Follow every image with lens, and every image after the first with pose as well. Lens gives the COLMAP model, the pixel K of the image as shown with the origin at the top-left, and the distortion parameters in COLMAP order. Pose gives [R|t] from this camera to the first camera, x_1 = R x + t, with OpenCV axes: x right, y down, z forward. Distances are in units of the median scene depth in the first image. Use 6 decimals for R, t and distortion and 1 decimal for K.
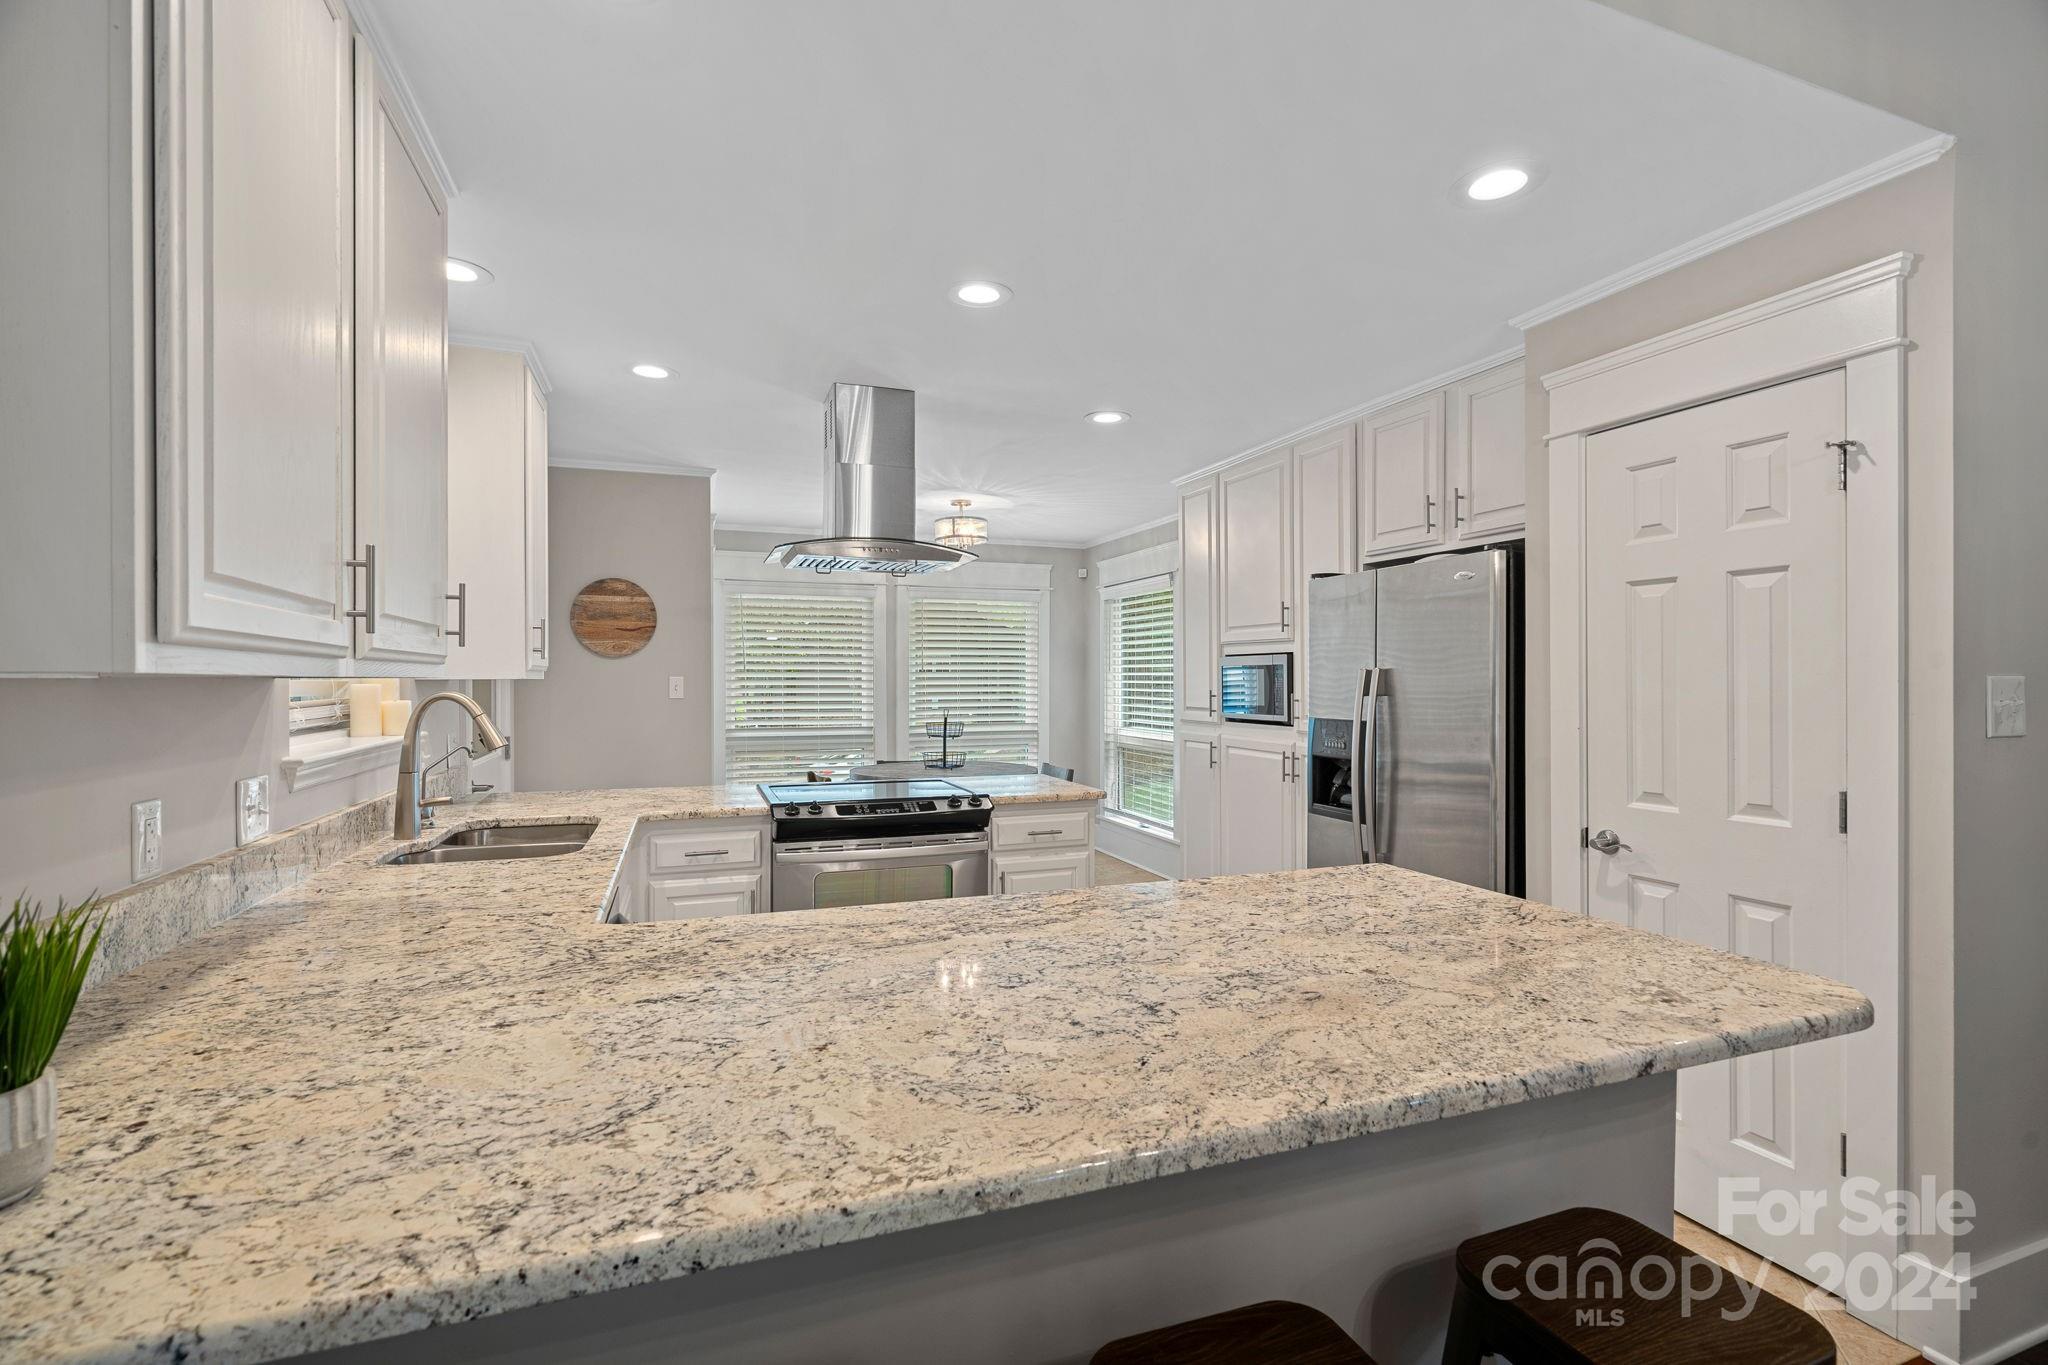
lens RADIAL K [[929.0, 0, 1024.0], [0, 929.0, 682.5], [0, 0, 1]] dist [-0.005859, -0.000149]
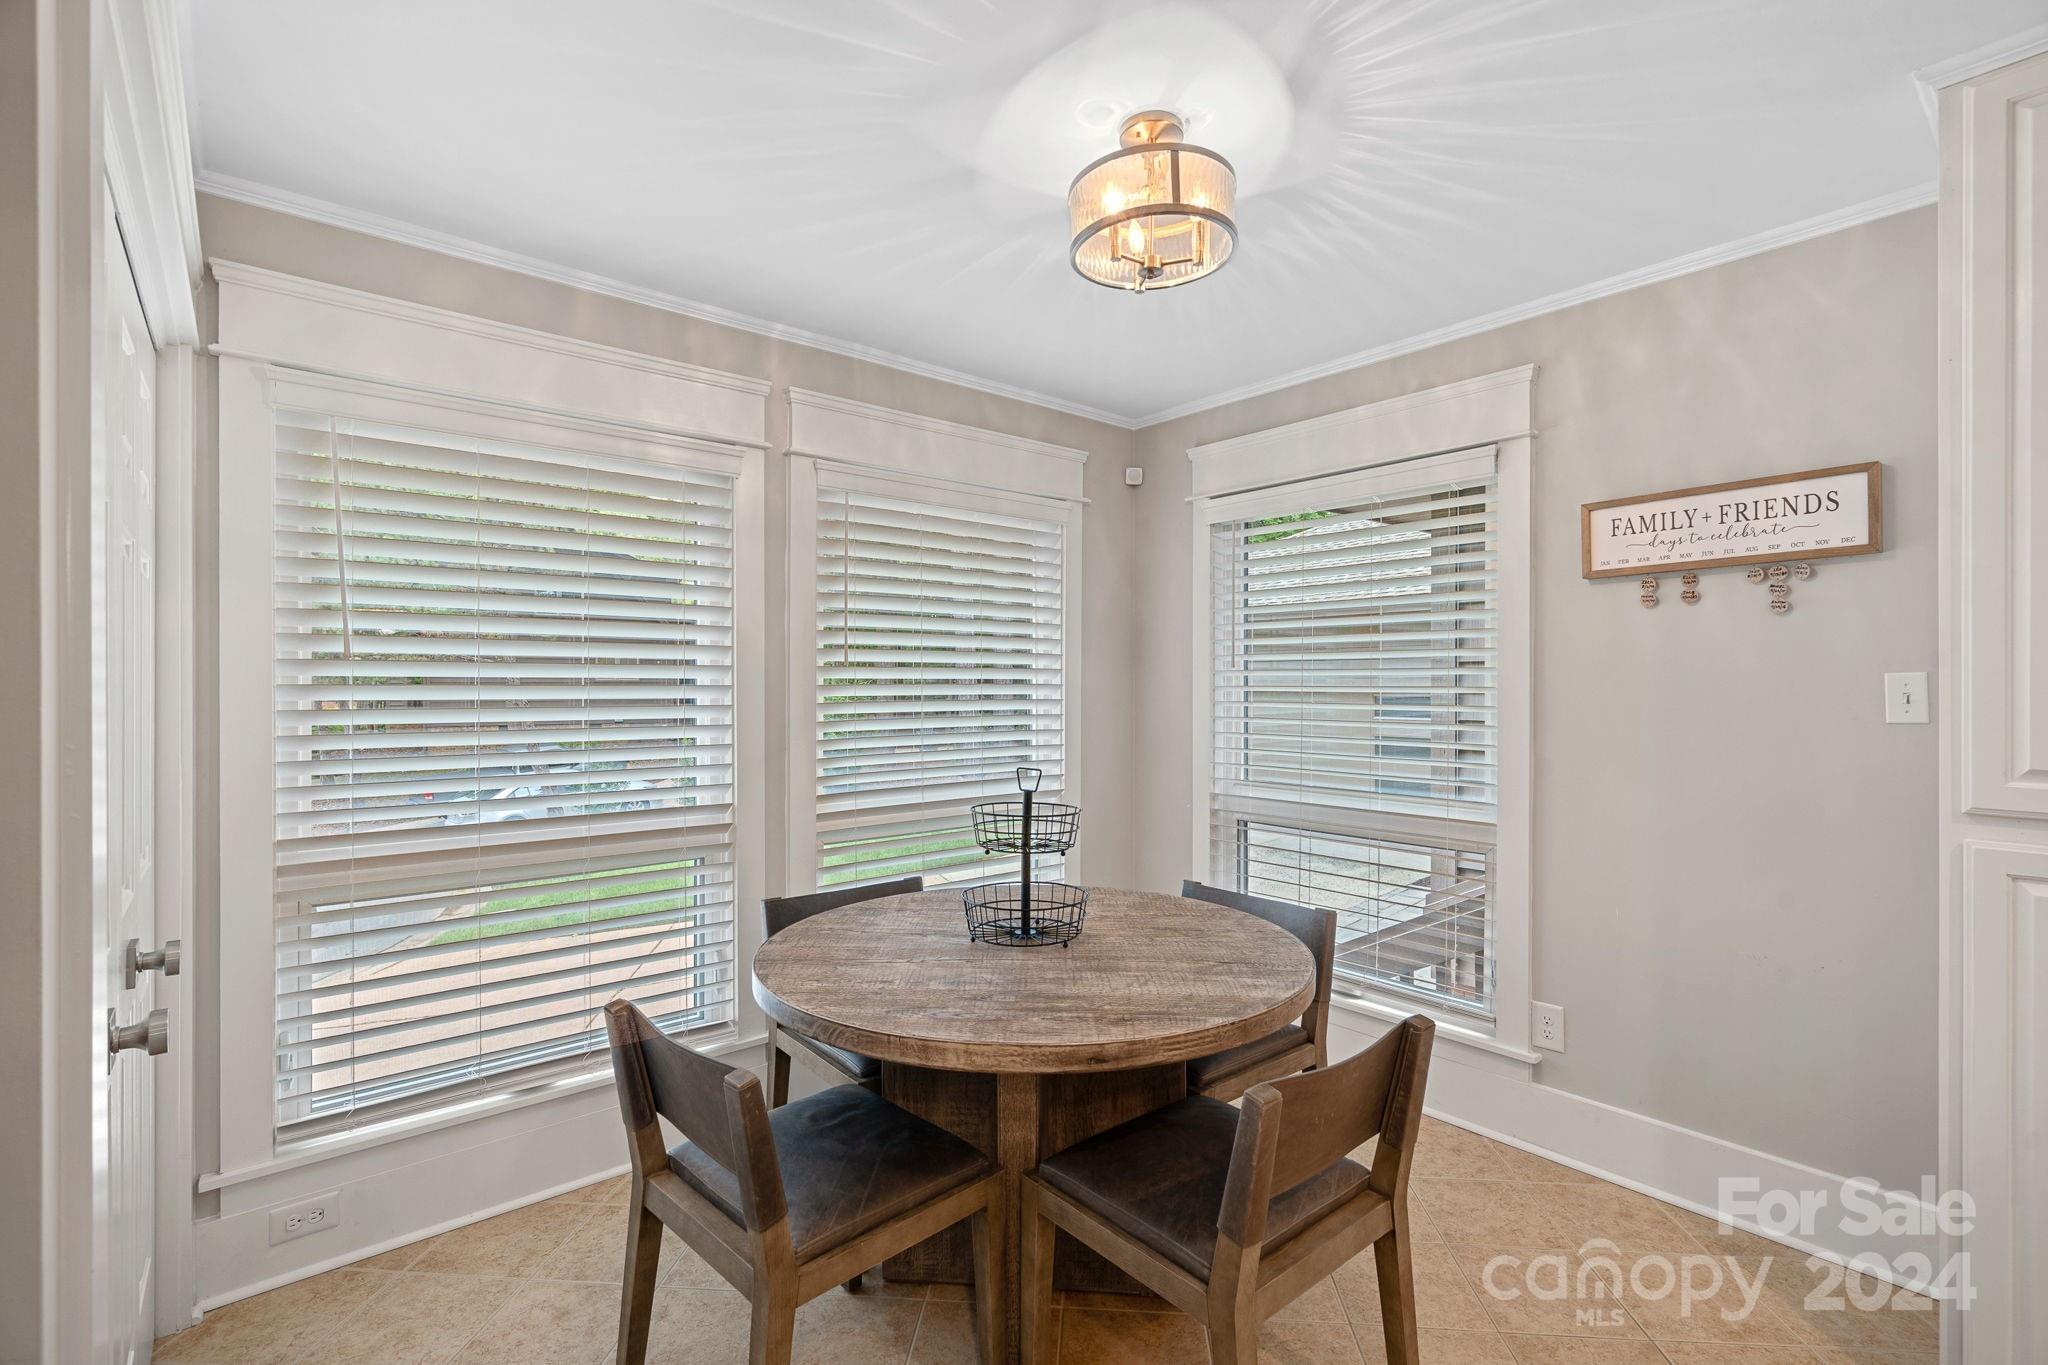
lens RADIAL K [[951.2, 0, 1024.0], [0, 951.2, 682.5], [0, 0, 1]] dist [0.000745, 0.000567]
pose [[0.942397, 0.002627, 0.334485, -0.400278], [0.000323, 0.999962, -0.008763, -0.001352], [-0.334496, 0.008367, 0.942360, 1.283071]]
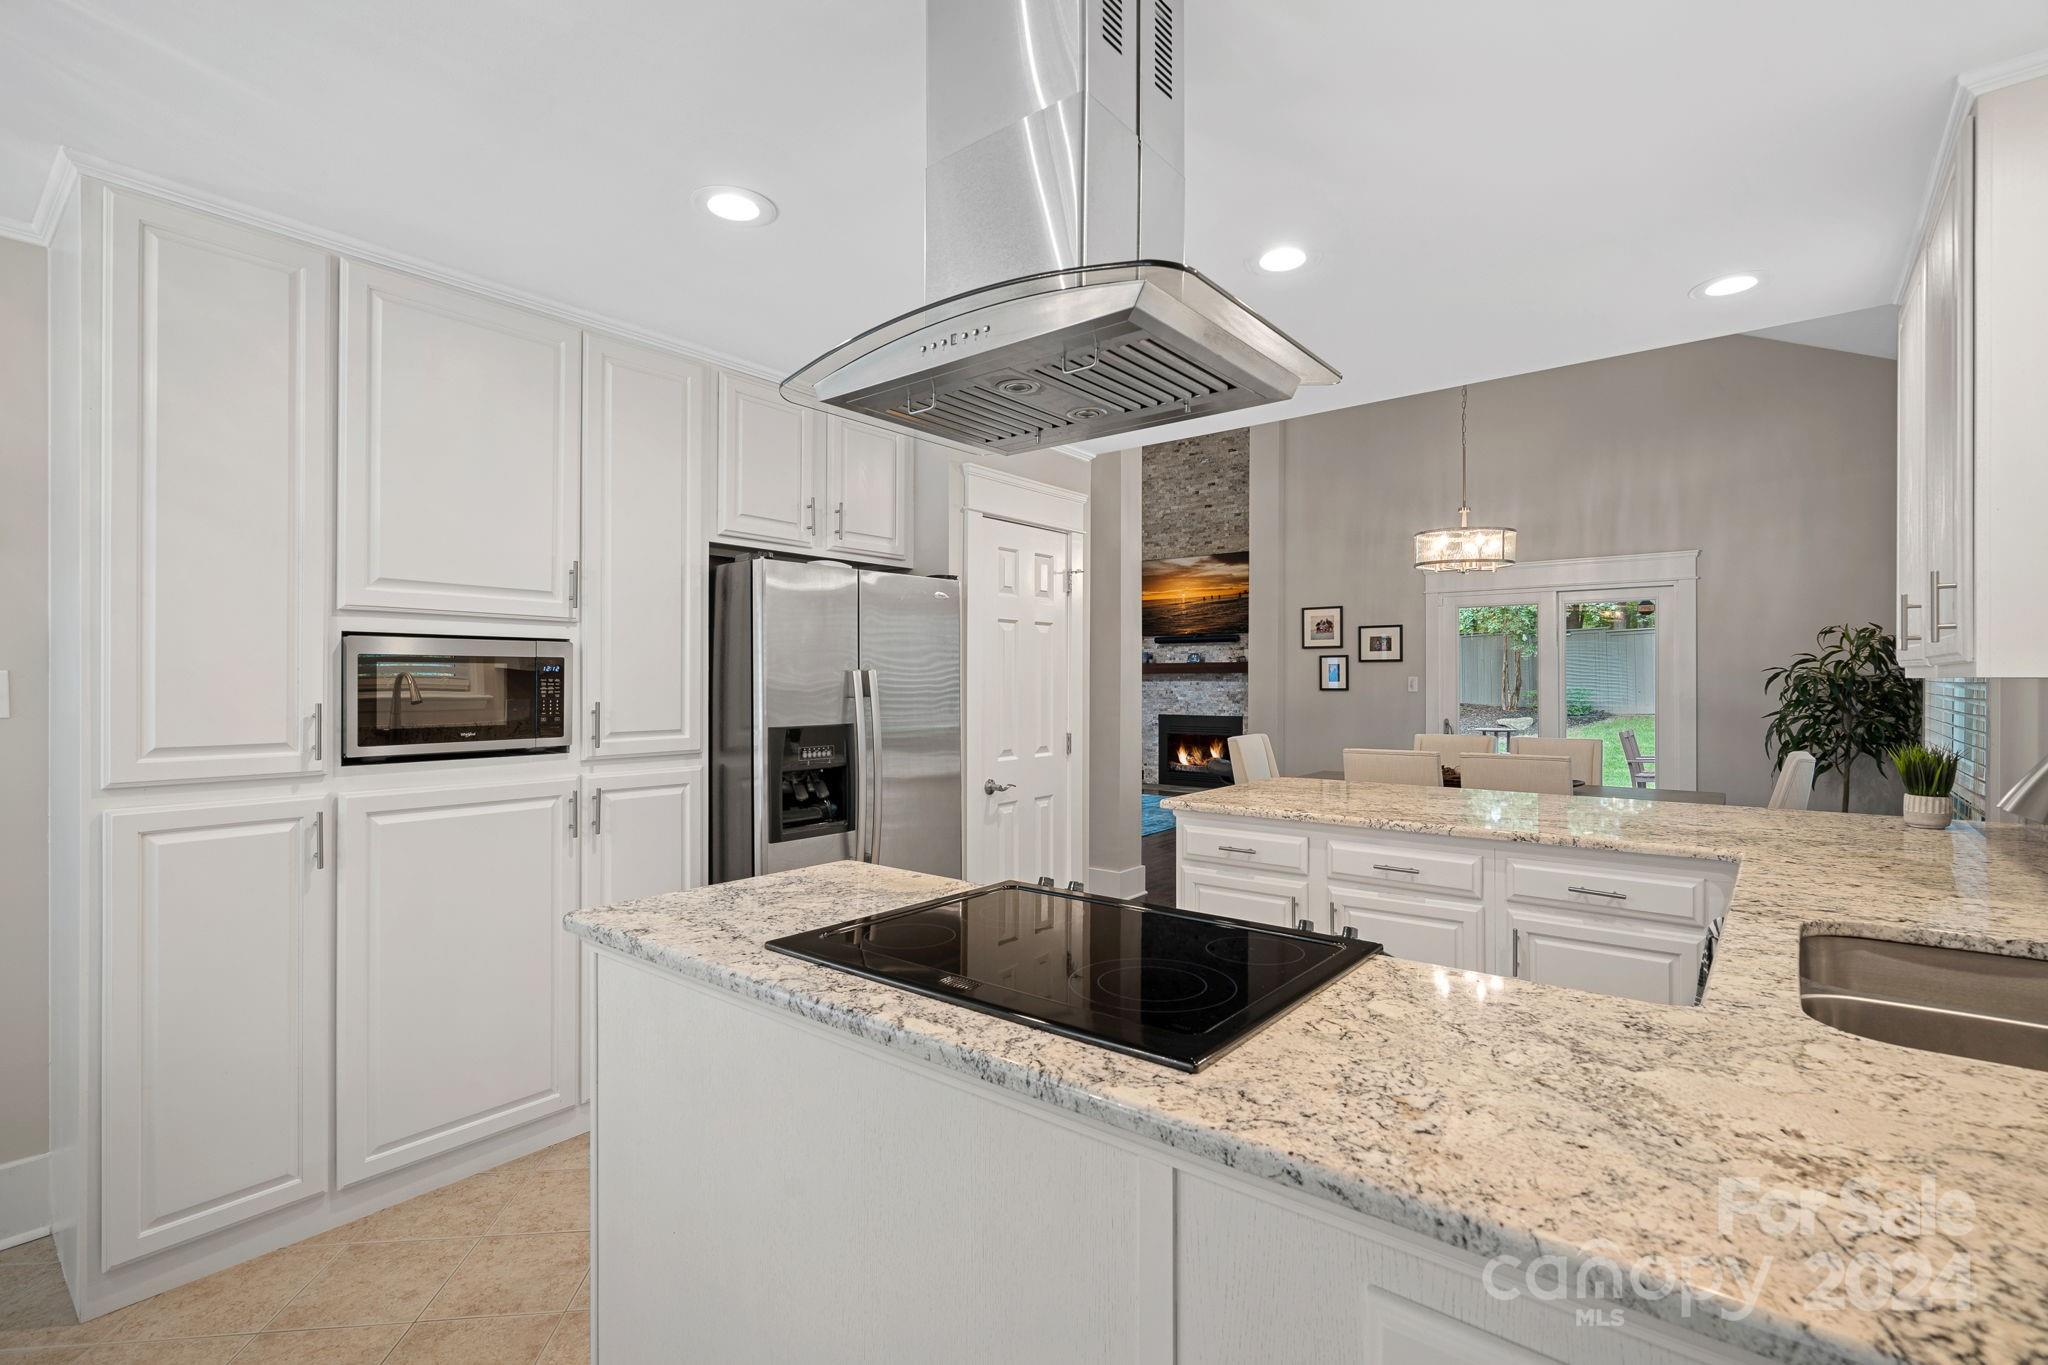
lens RADIAL K [[929.0, 0, 1024.0], [0, 929.0, 682.5], [0, 0, 1]] dist [-0.005859, -0.000149]
pose [[-0.509083, 0.000646, 0.860717, -0.579626], [0.004207, 0.999990, 0.001738, -0.003099], [-0.860707, 0.004506, -0.509080, 1.391206]]
